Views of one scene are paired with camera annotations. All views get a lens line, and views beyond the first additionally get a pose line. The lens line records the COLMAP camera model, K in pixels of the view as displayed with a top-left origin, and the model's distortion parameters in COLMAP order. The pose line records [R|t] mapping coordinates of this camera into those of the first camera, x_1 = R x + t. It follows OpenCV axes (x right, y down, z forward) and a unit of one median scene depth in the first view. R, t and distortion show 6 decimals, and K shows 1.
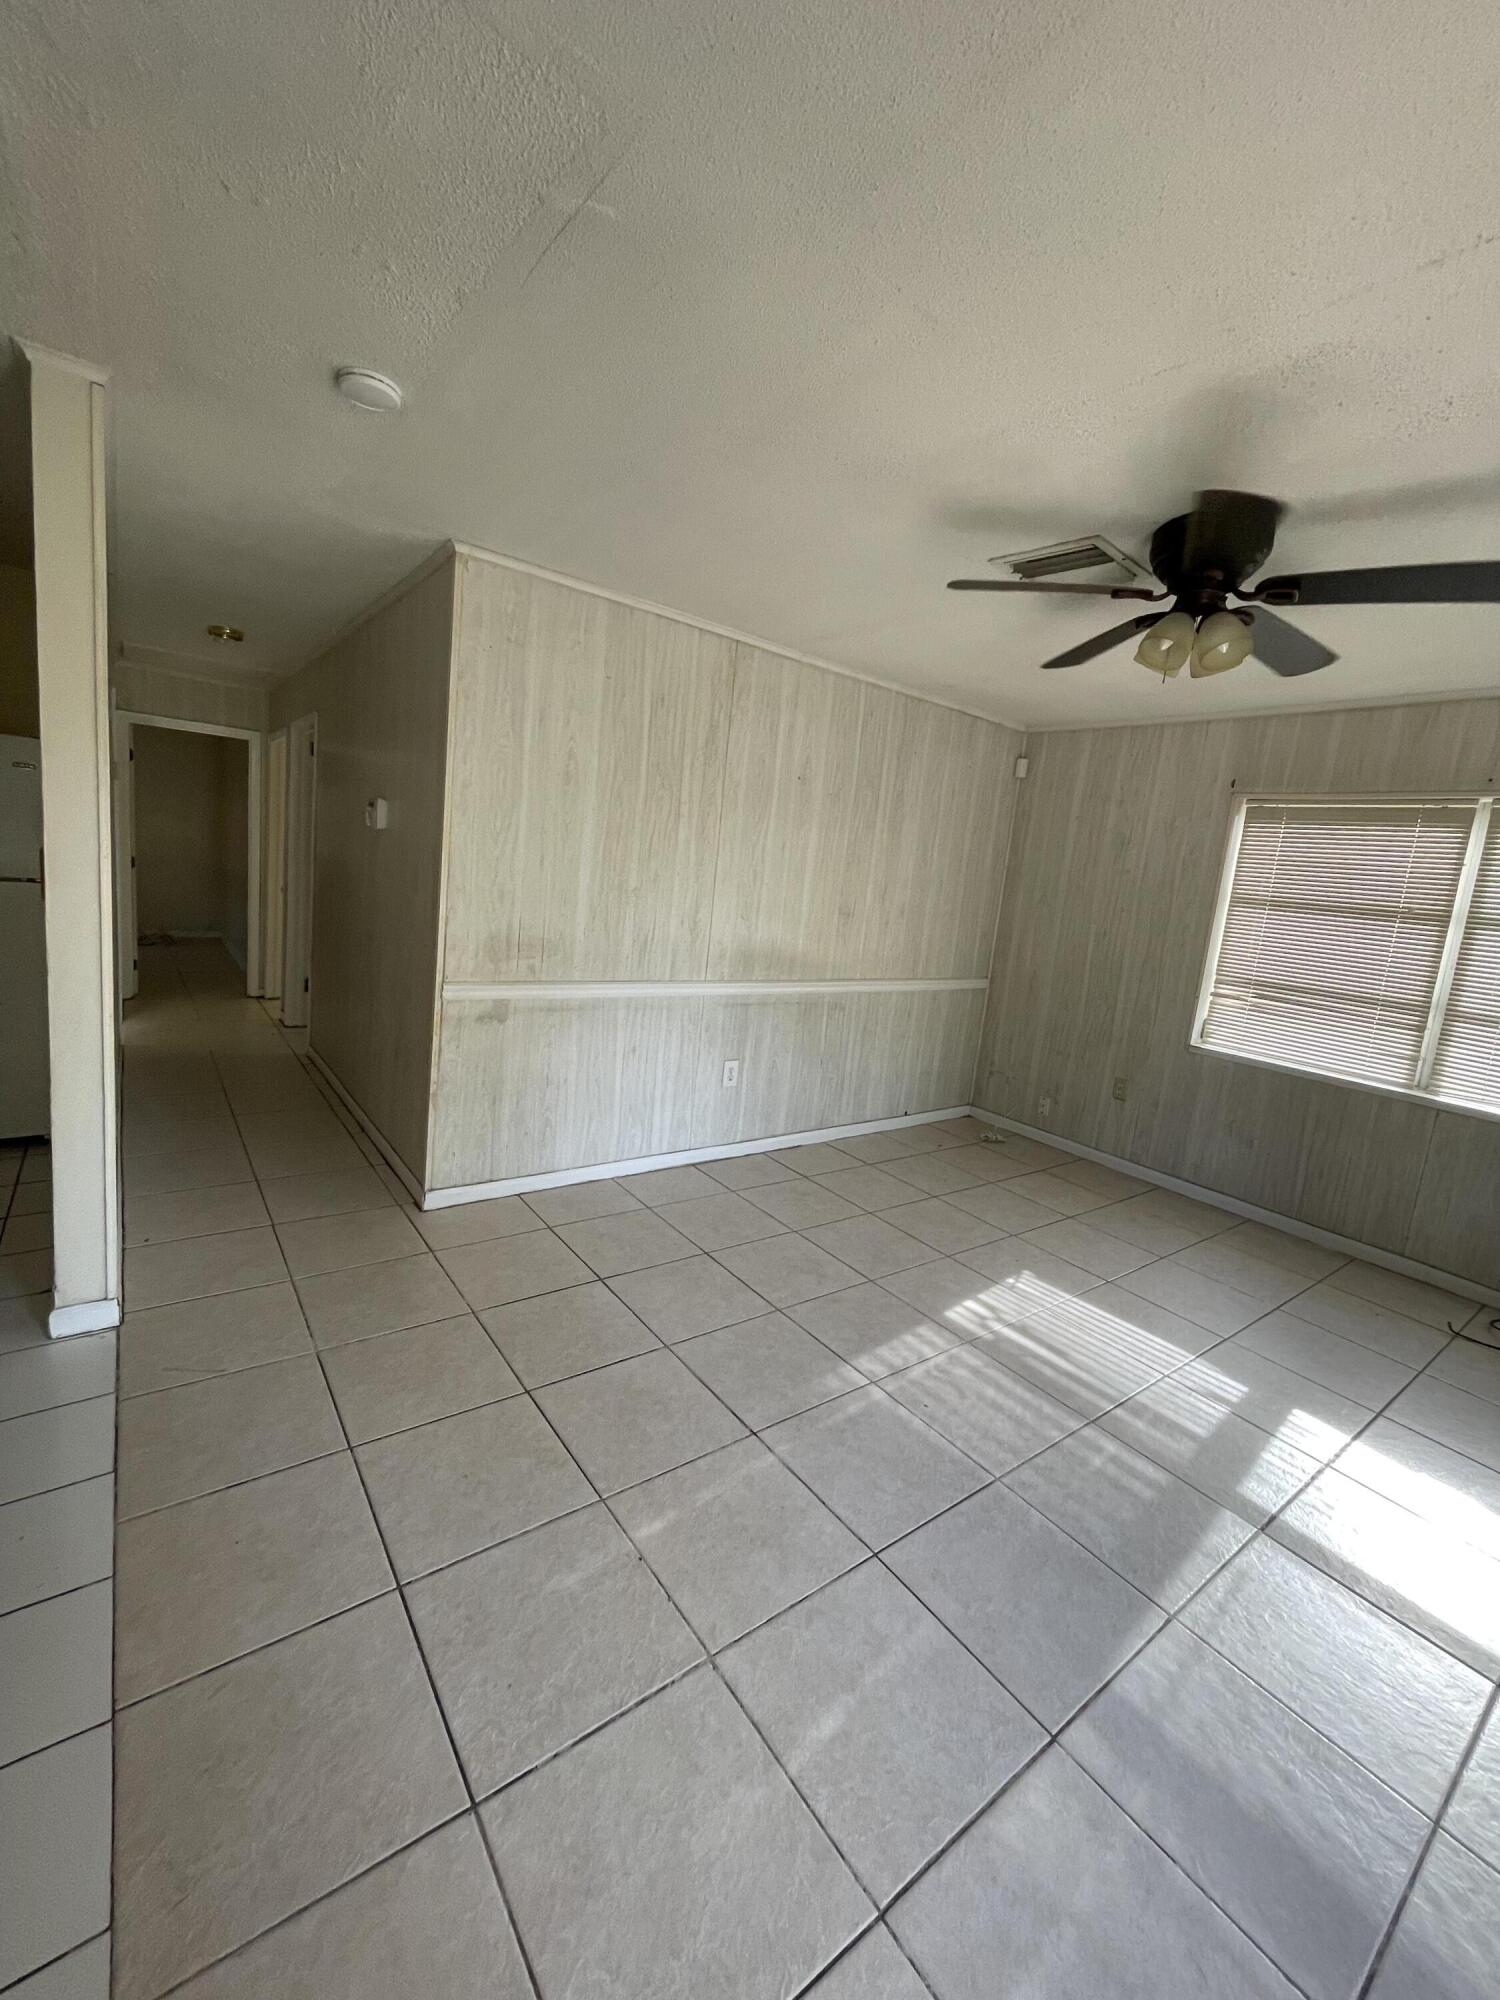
lens RADIAL K [[809.0, 0, 738.1], [0, 809.0, 993.3], [0, 0, 1]] dist [0.000256, 0.000166]
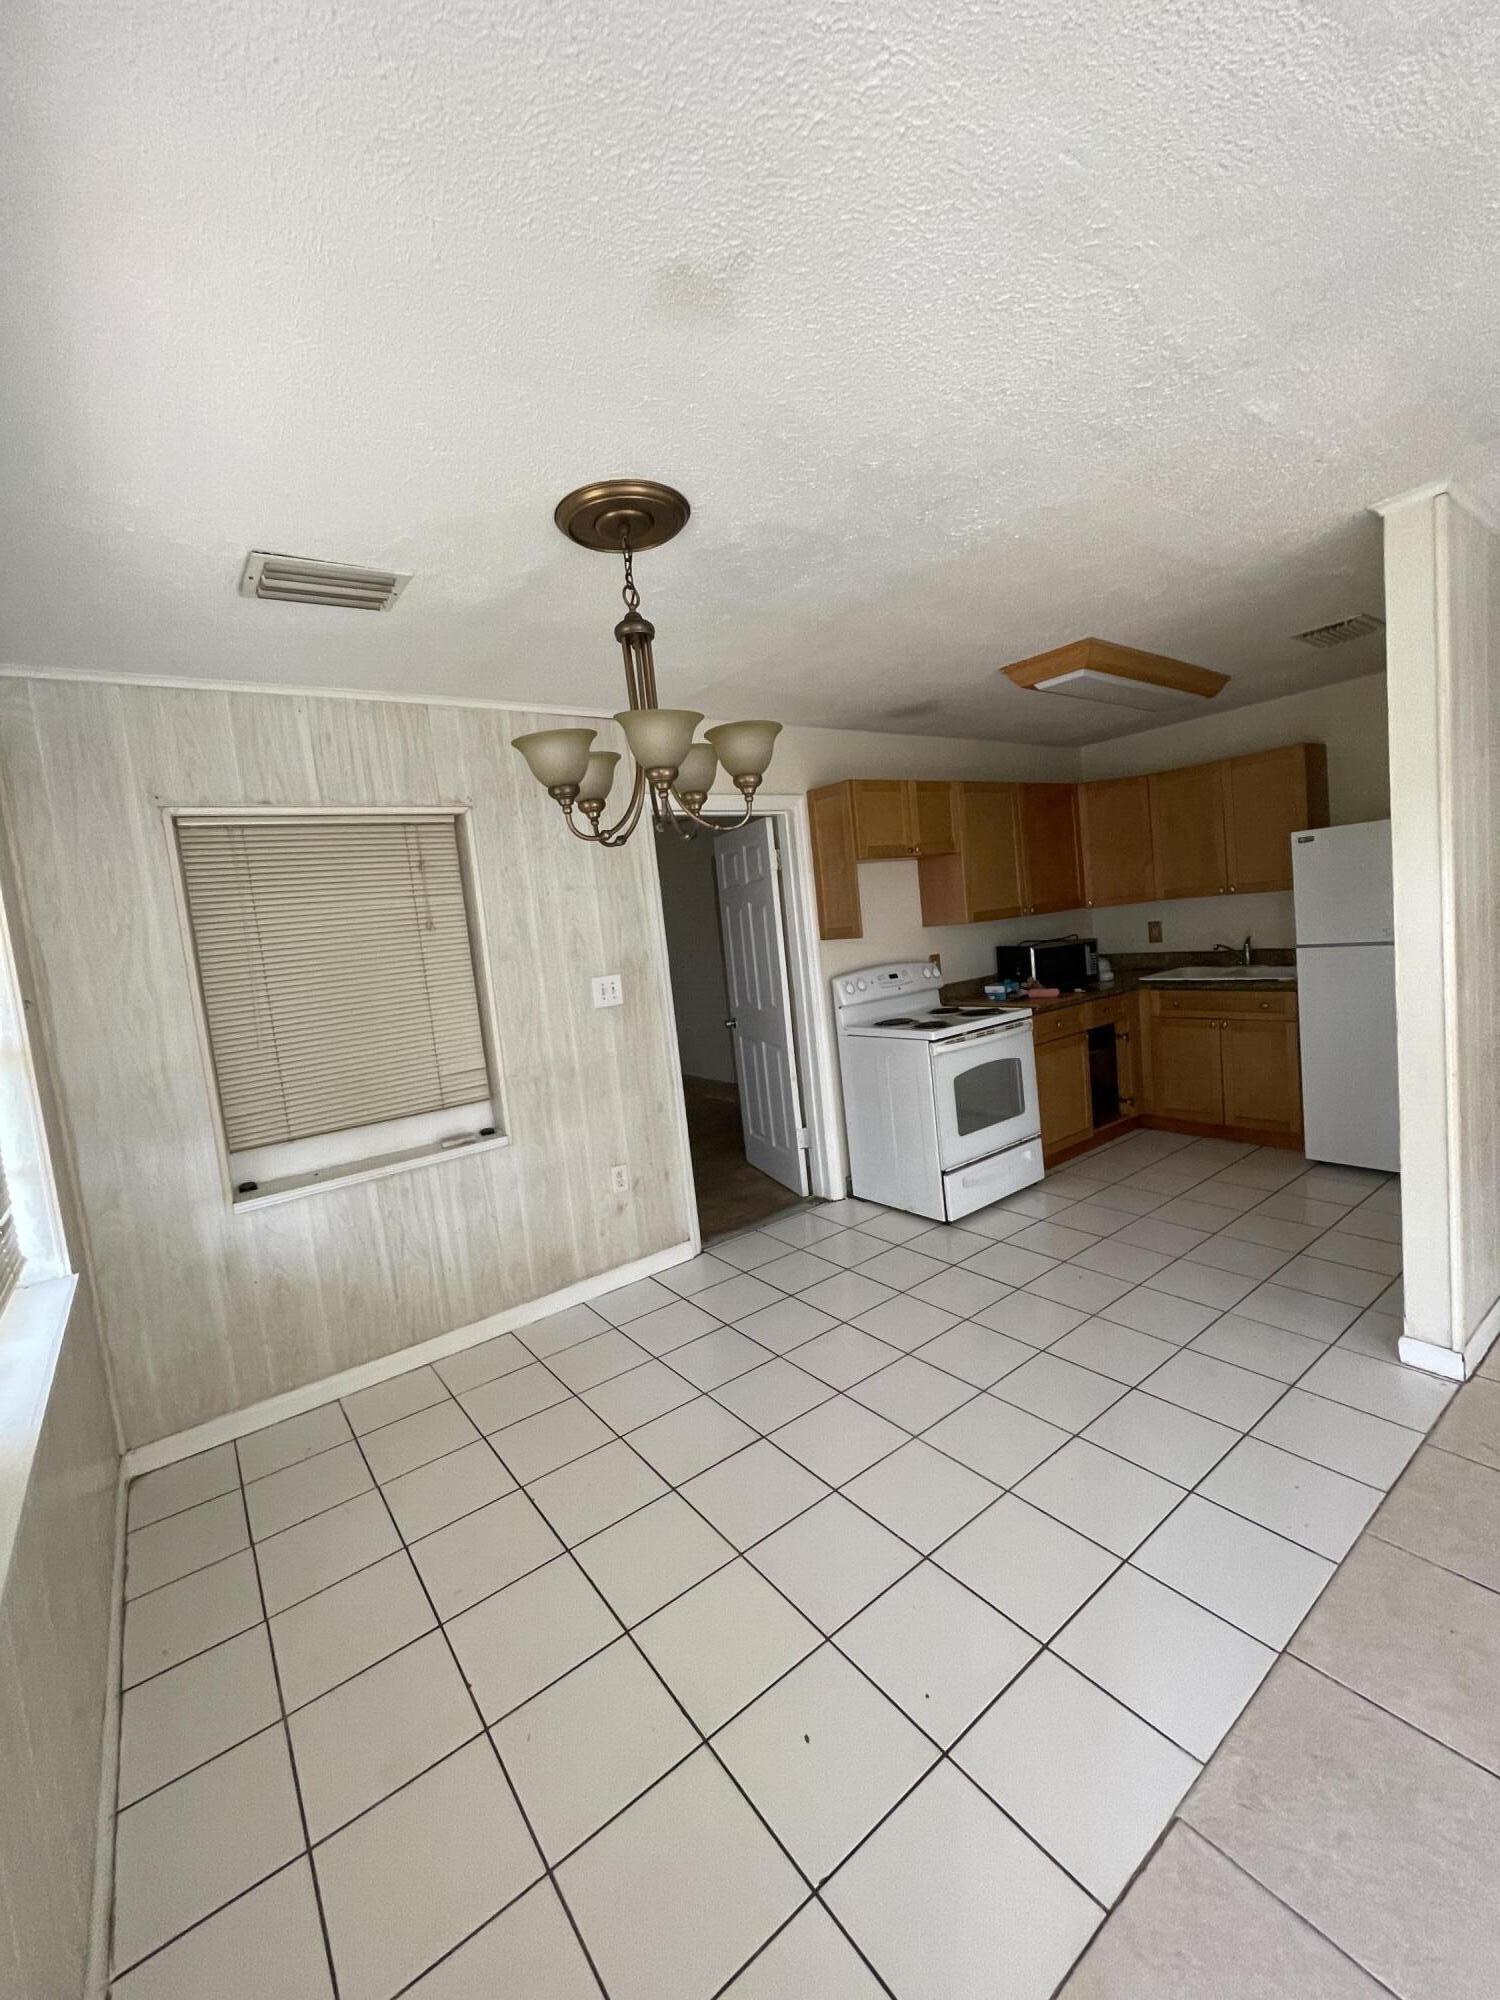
lens RADIAL K [[809.0, 0, 740.3], [0, 809.0, 995.2], [0, 0, 1]] dist [0.000256, 0.000166]
pose [[-0.010418, -0.005110, -0.999933, 0.256332], [-0.060757, 0.998143, -0.004467, -0.005699], [0.998098, 0.060706, -0.010709, 0.101901]]
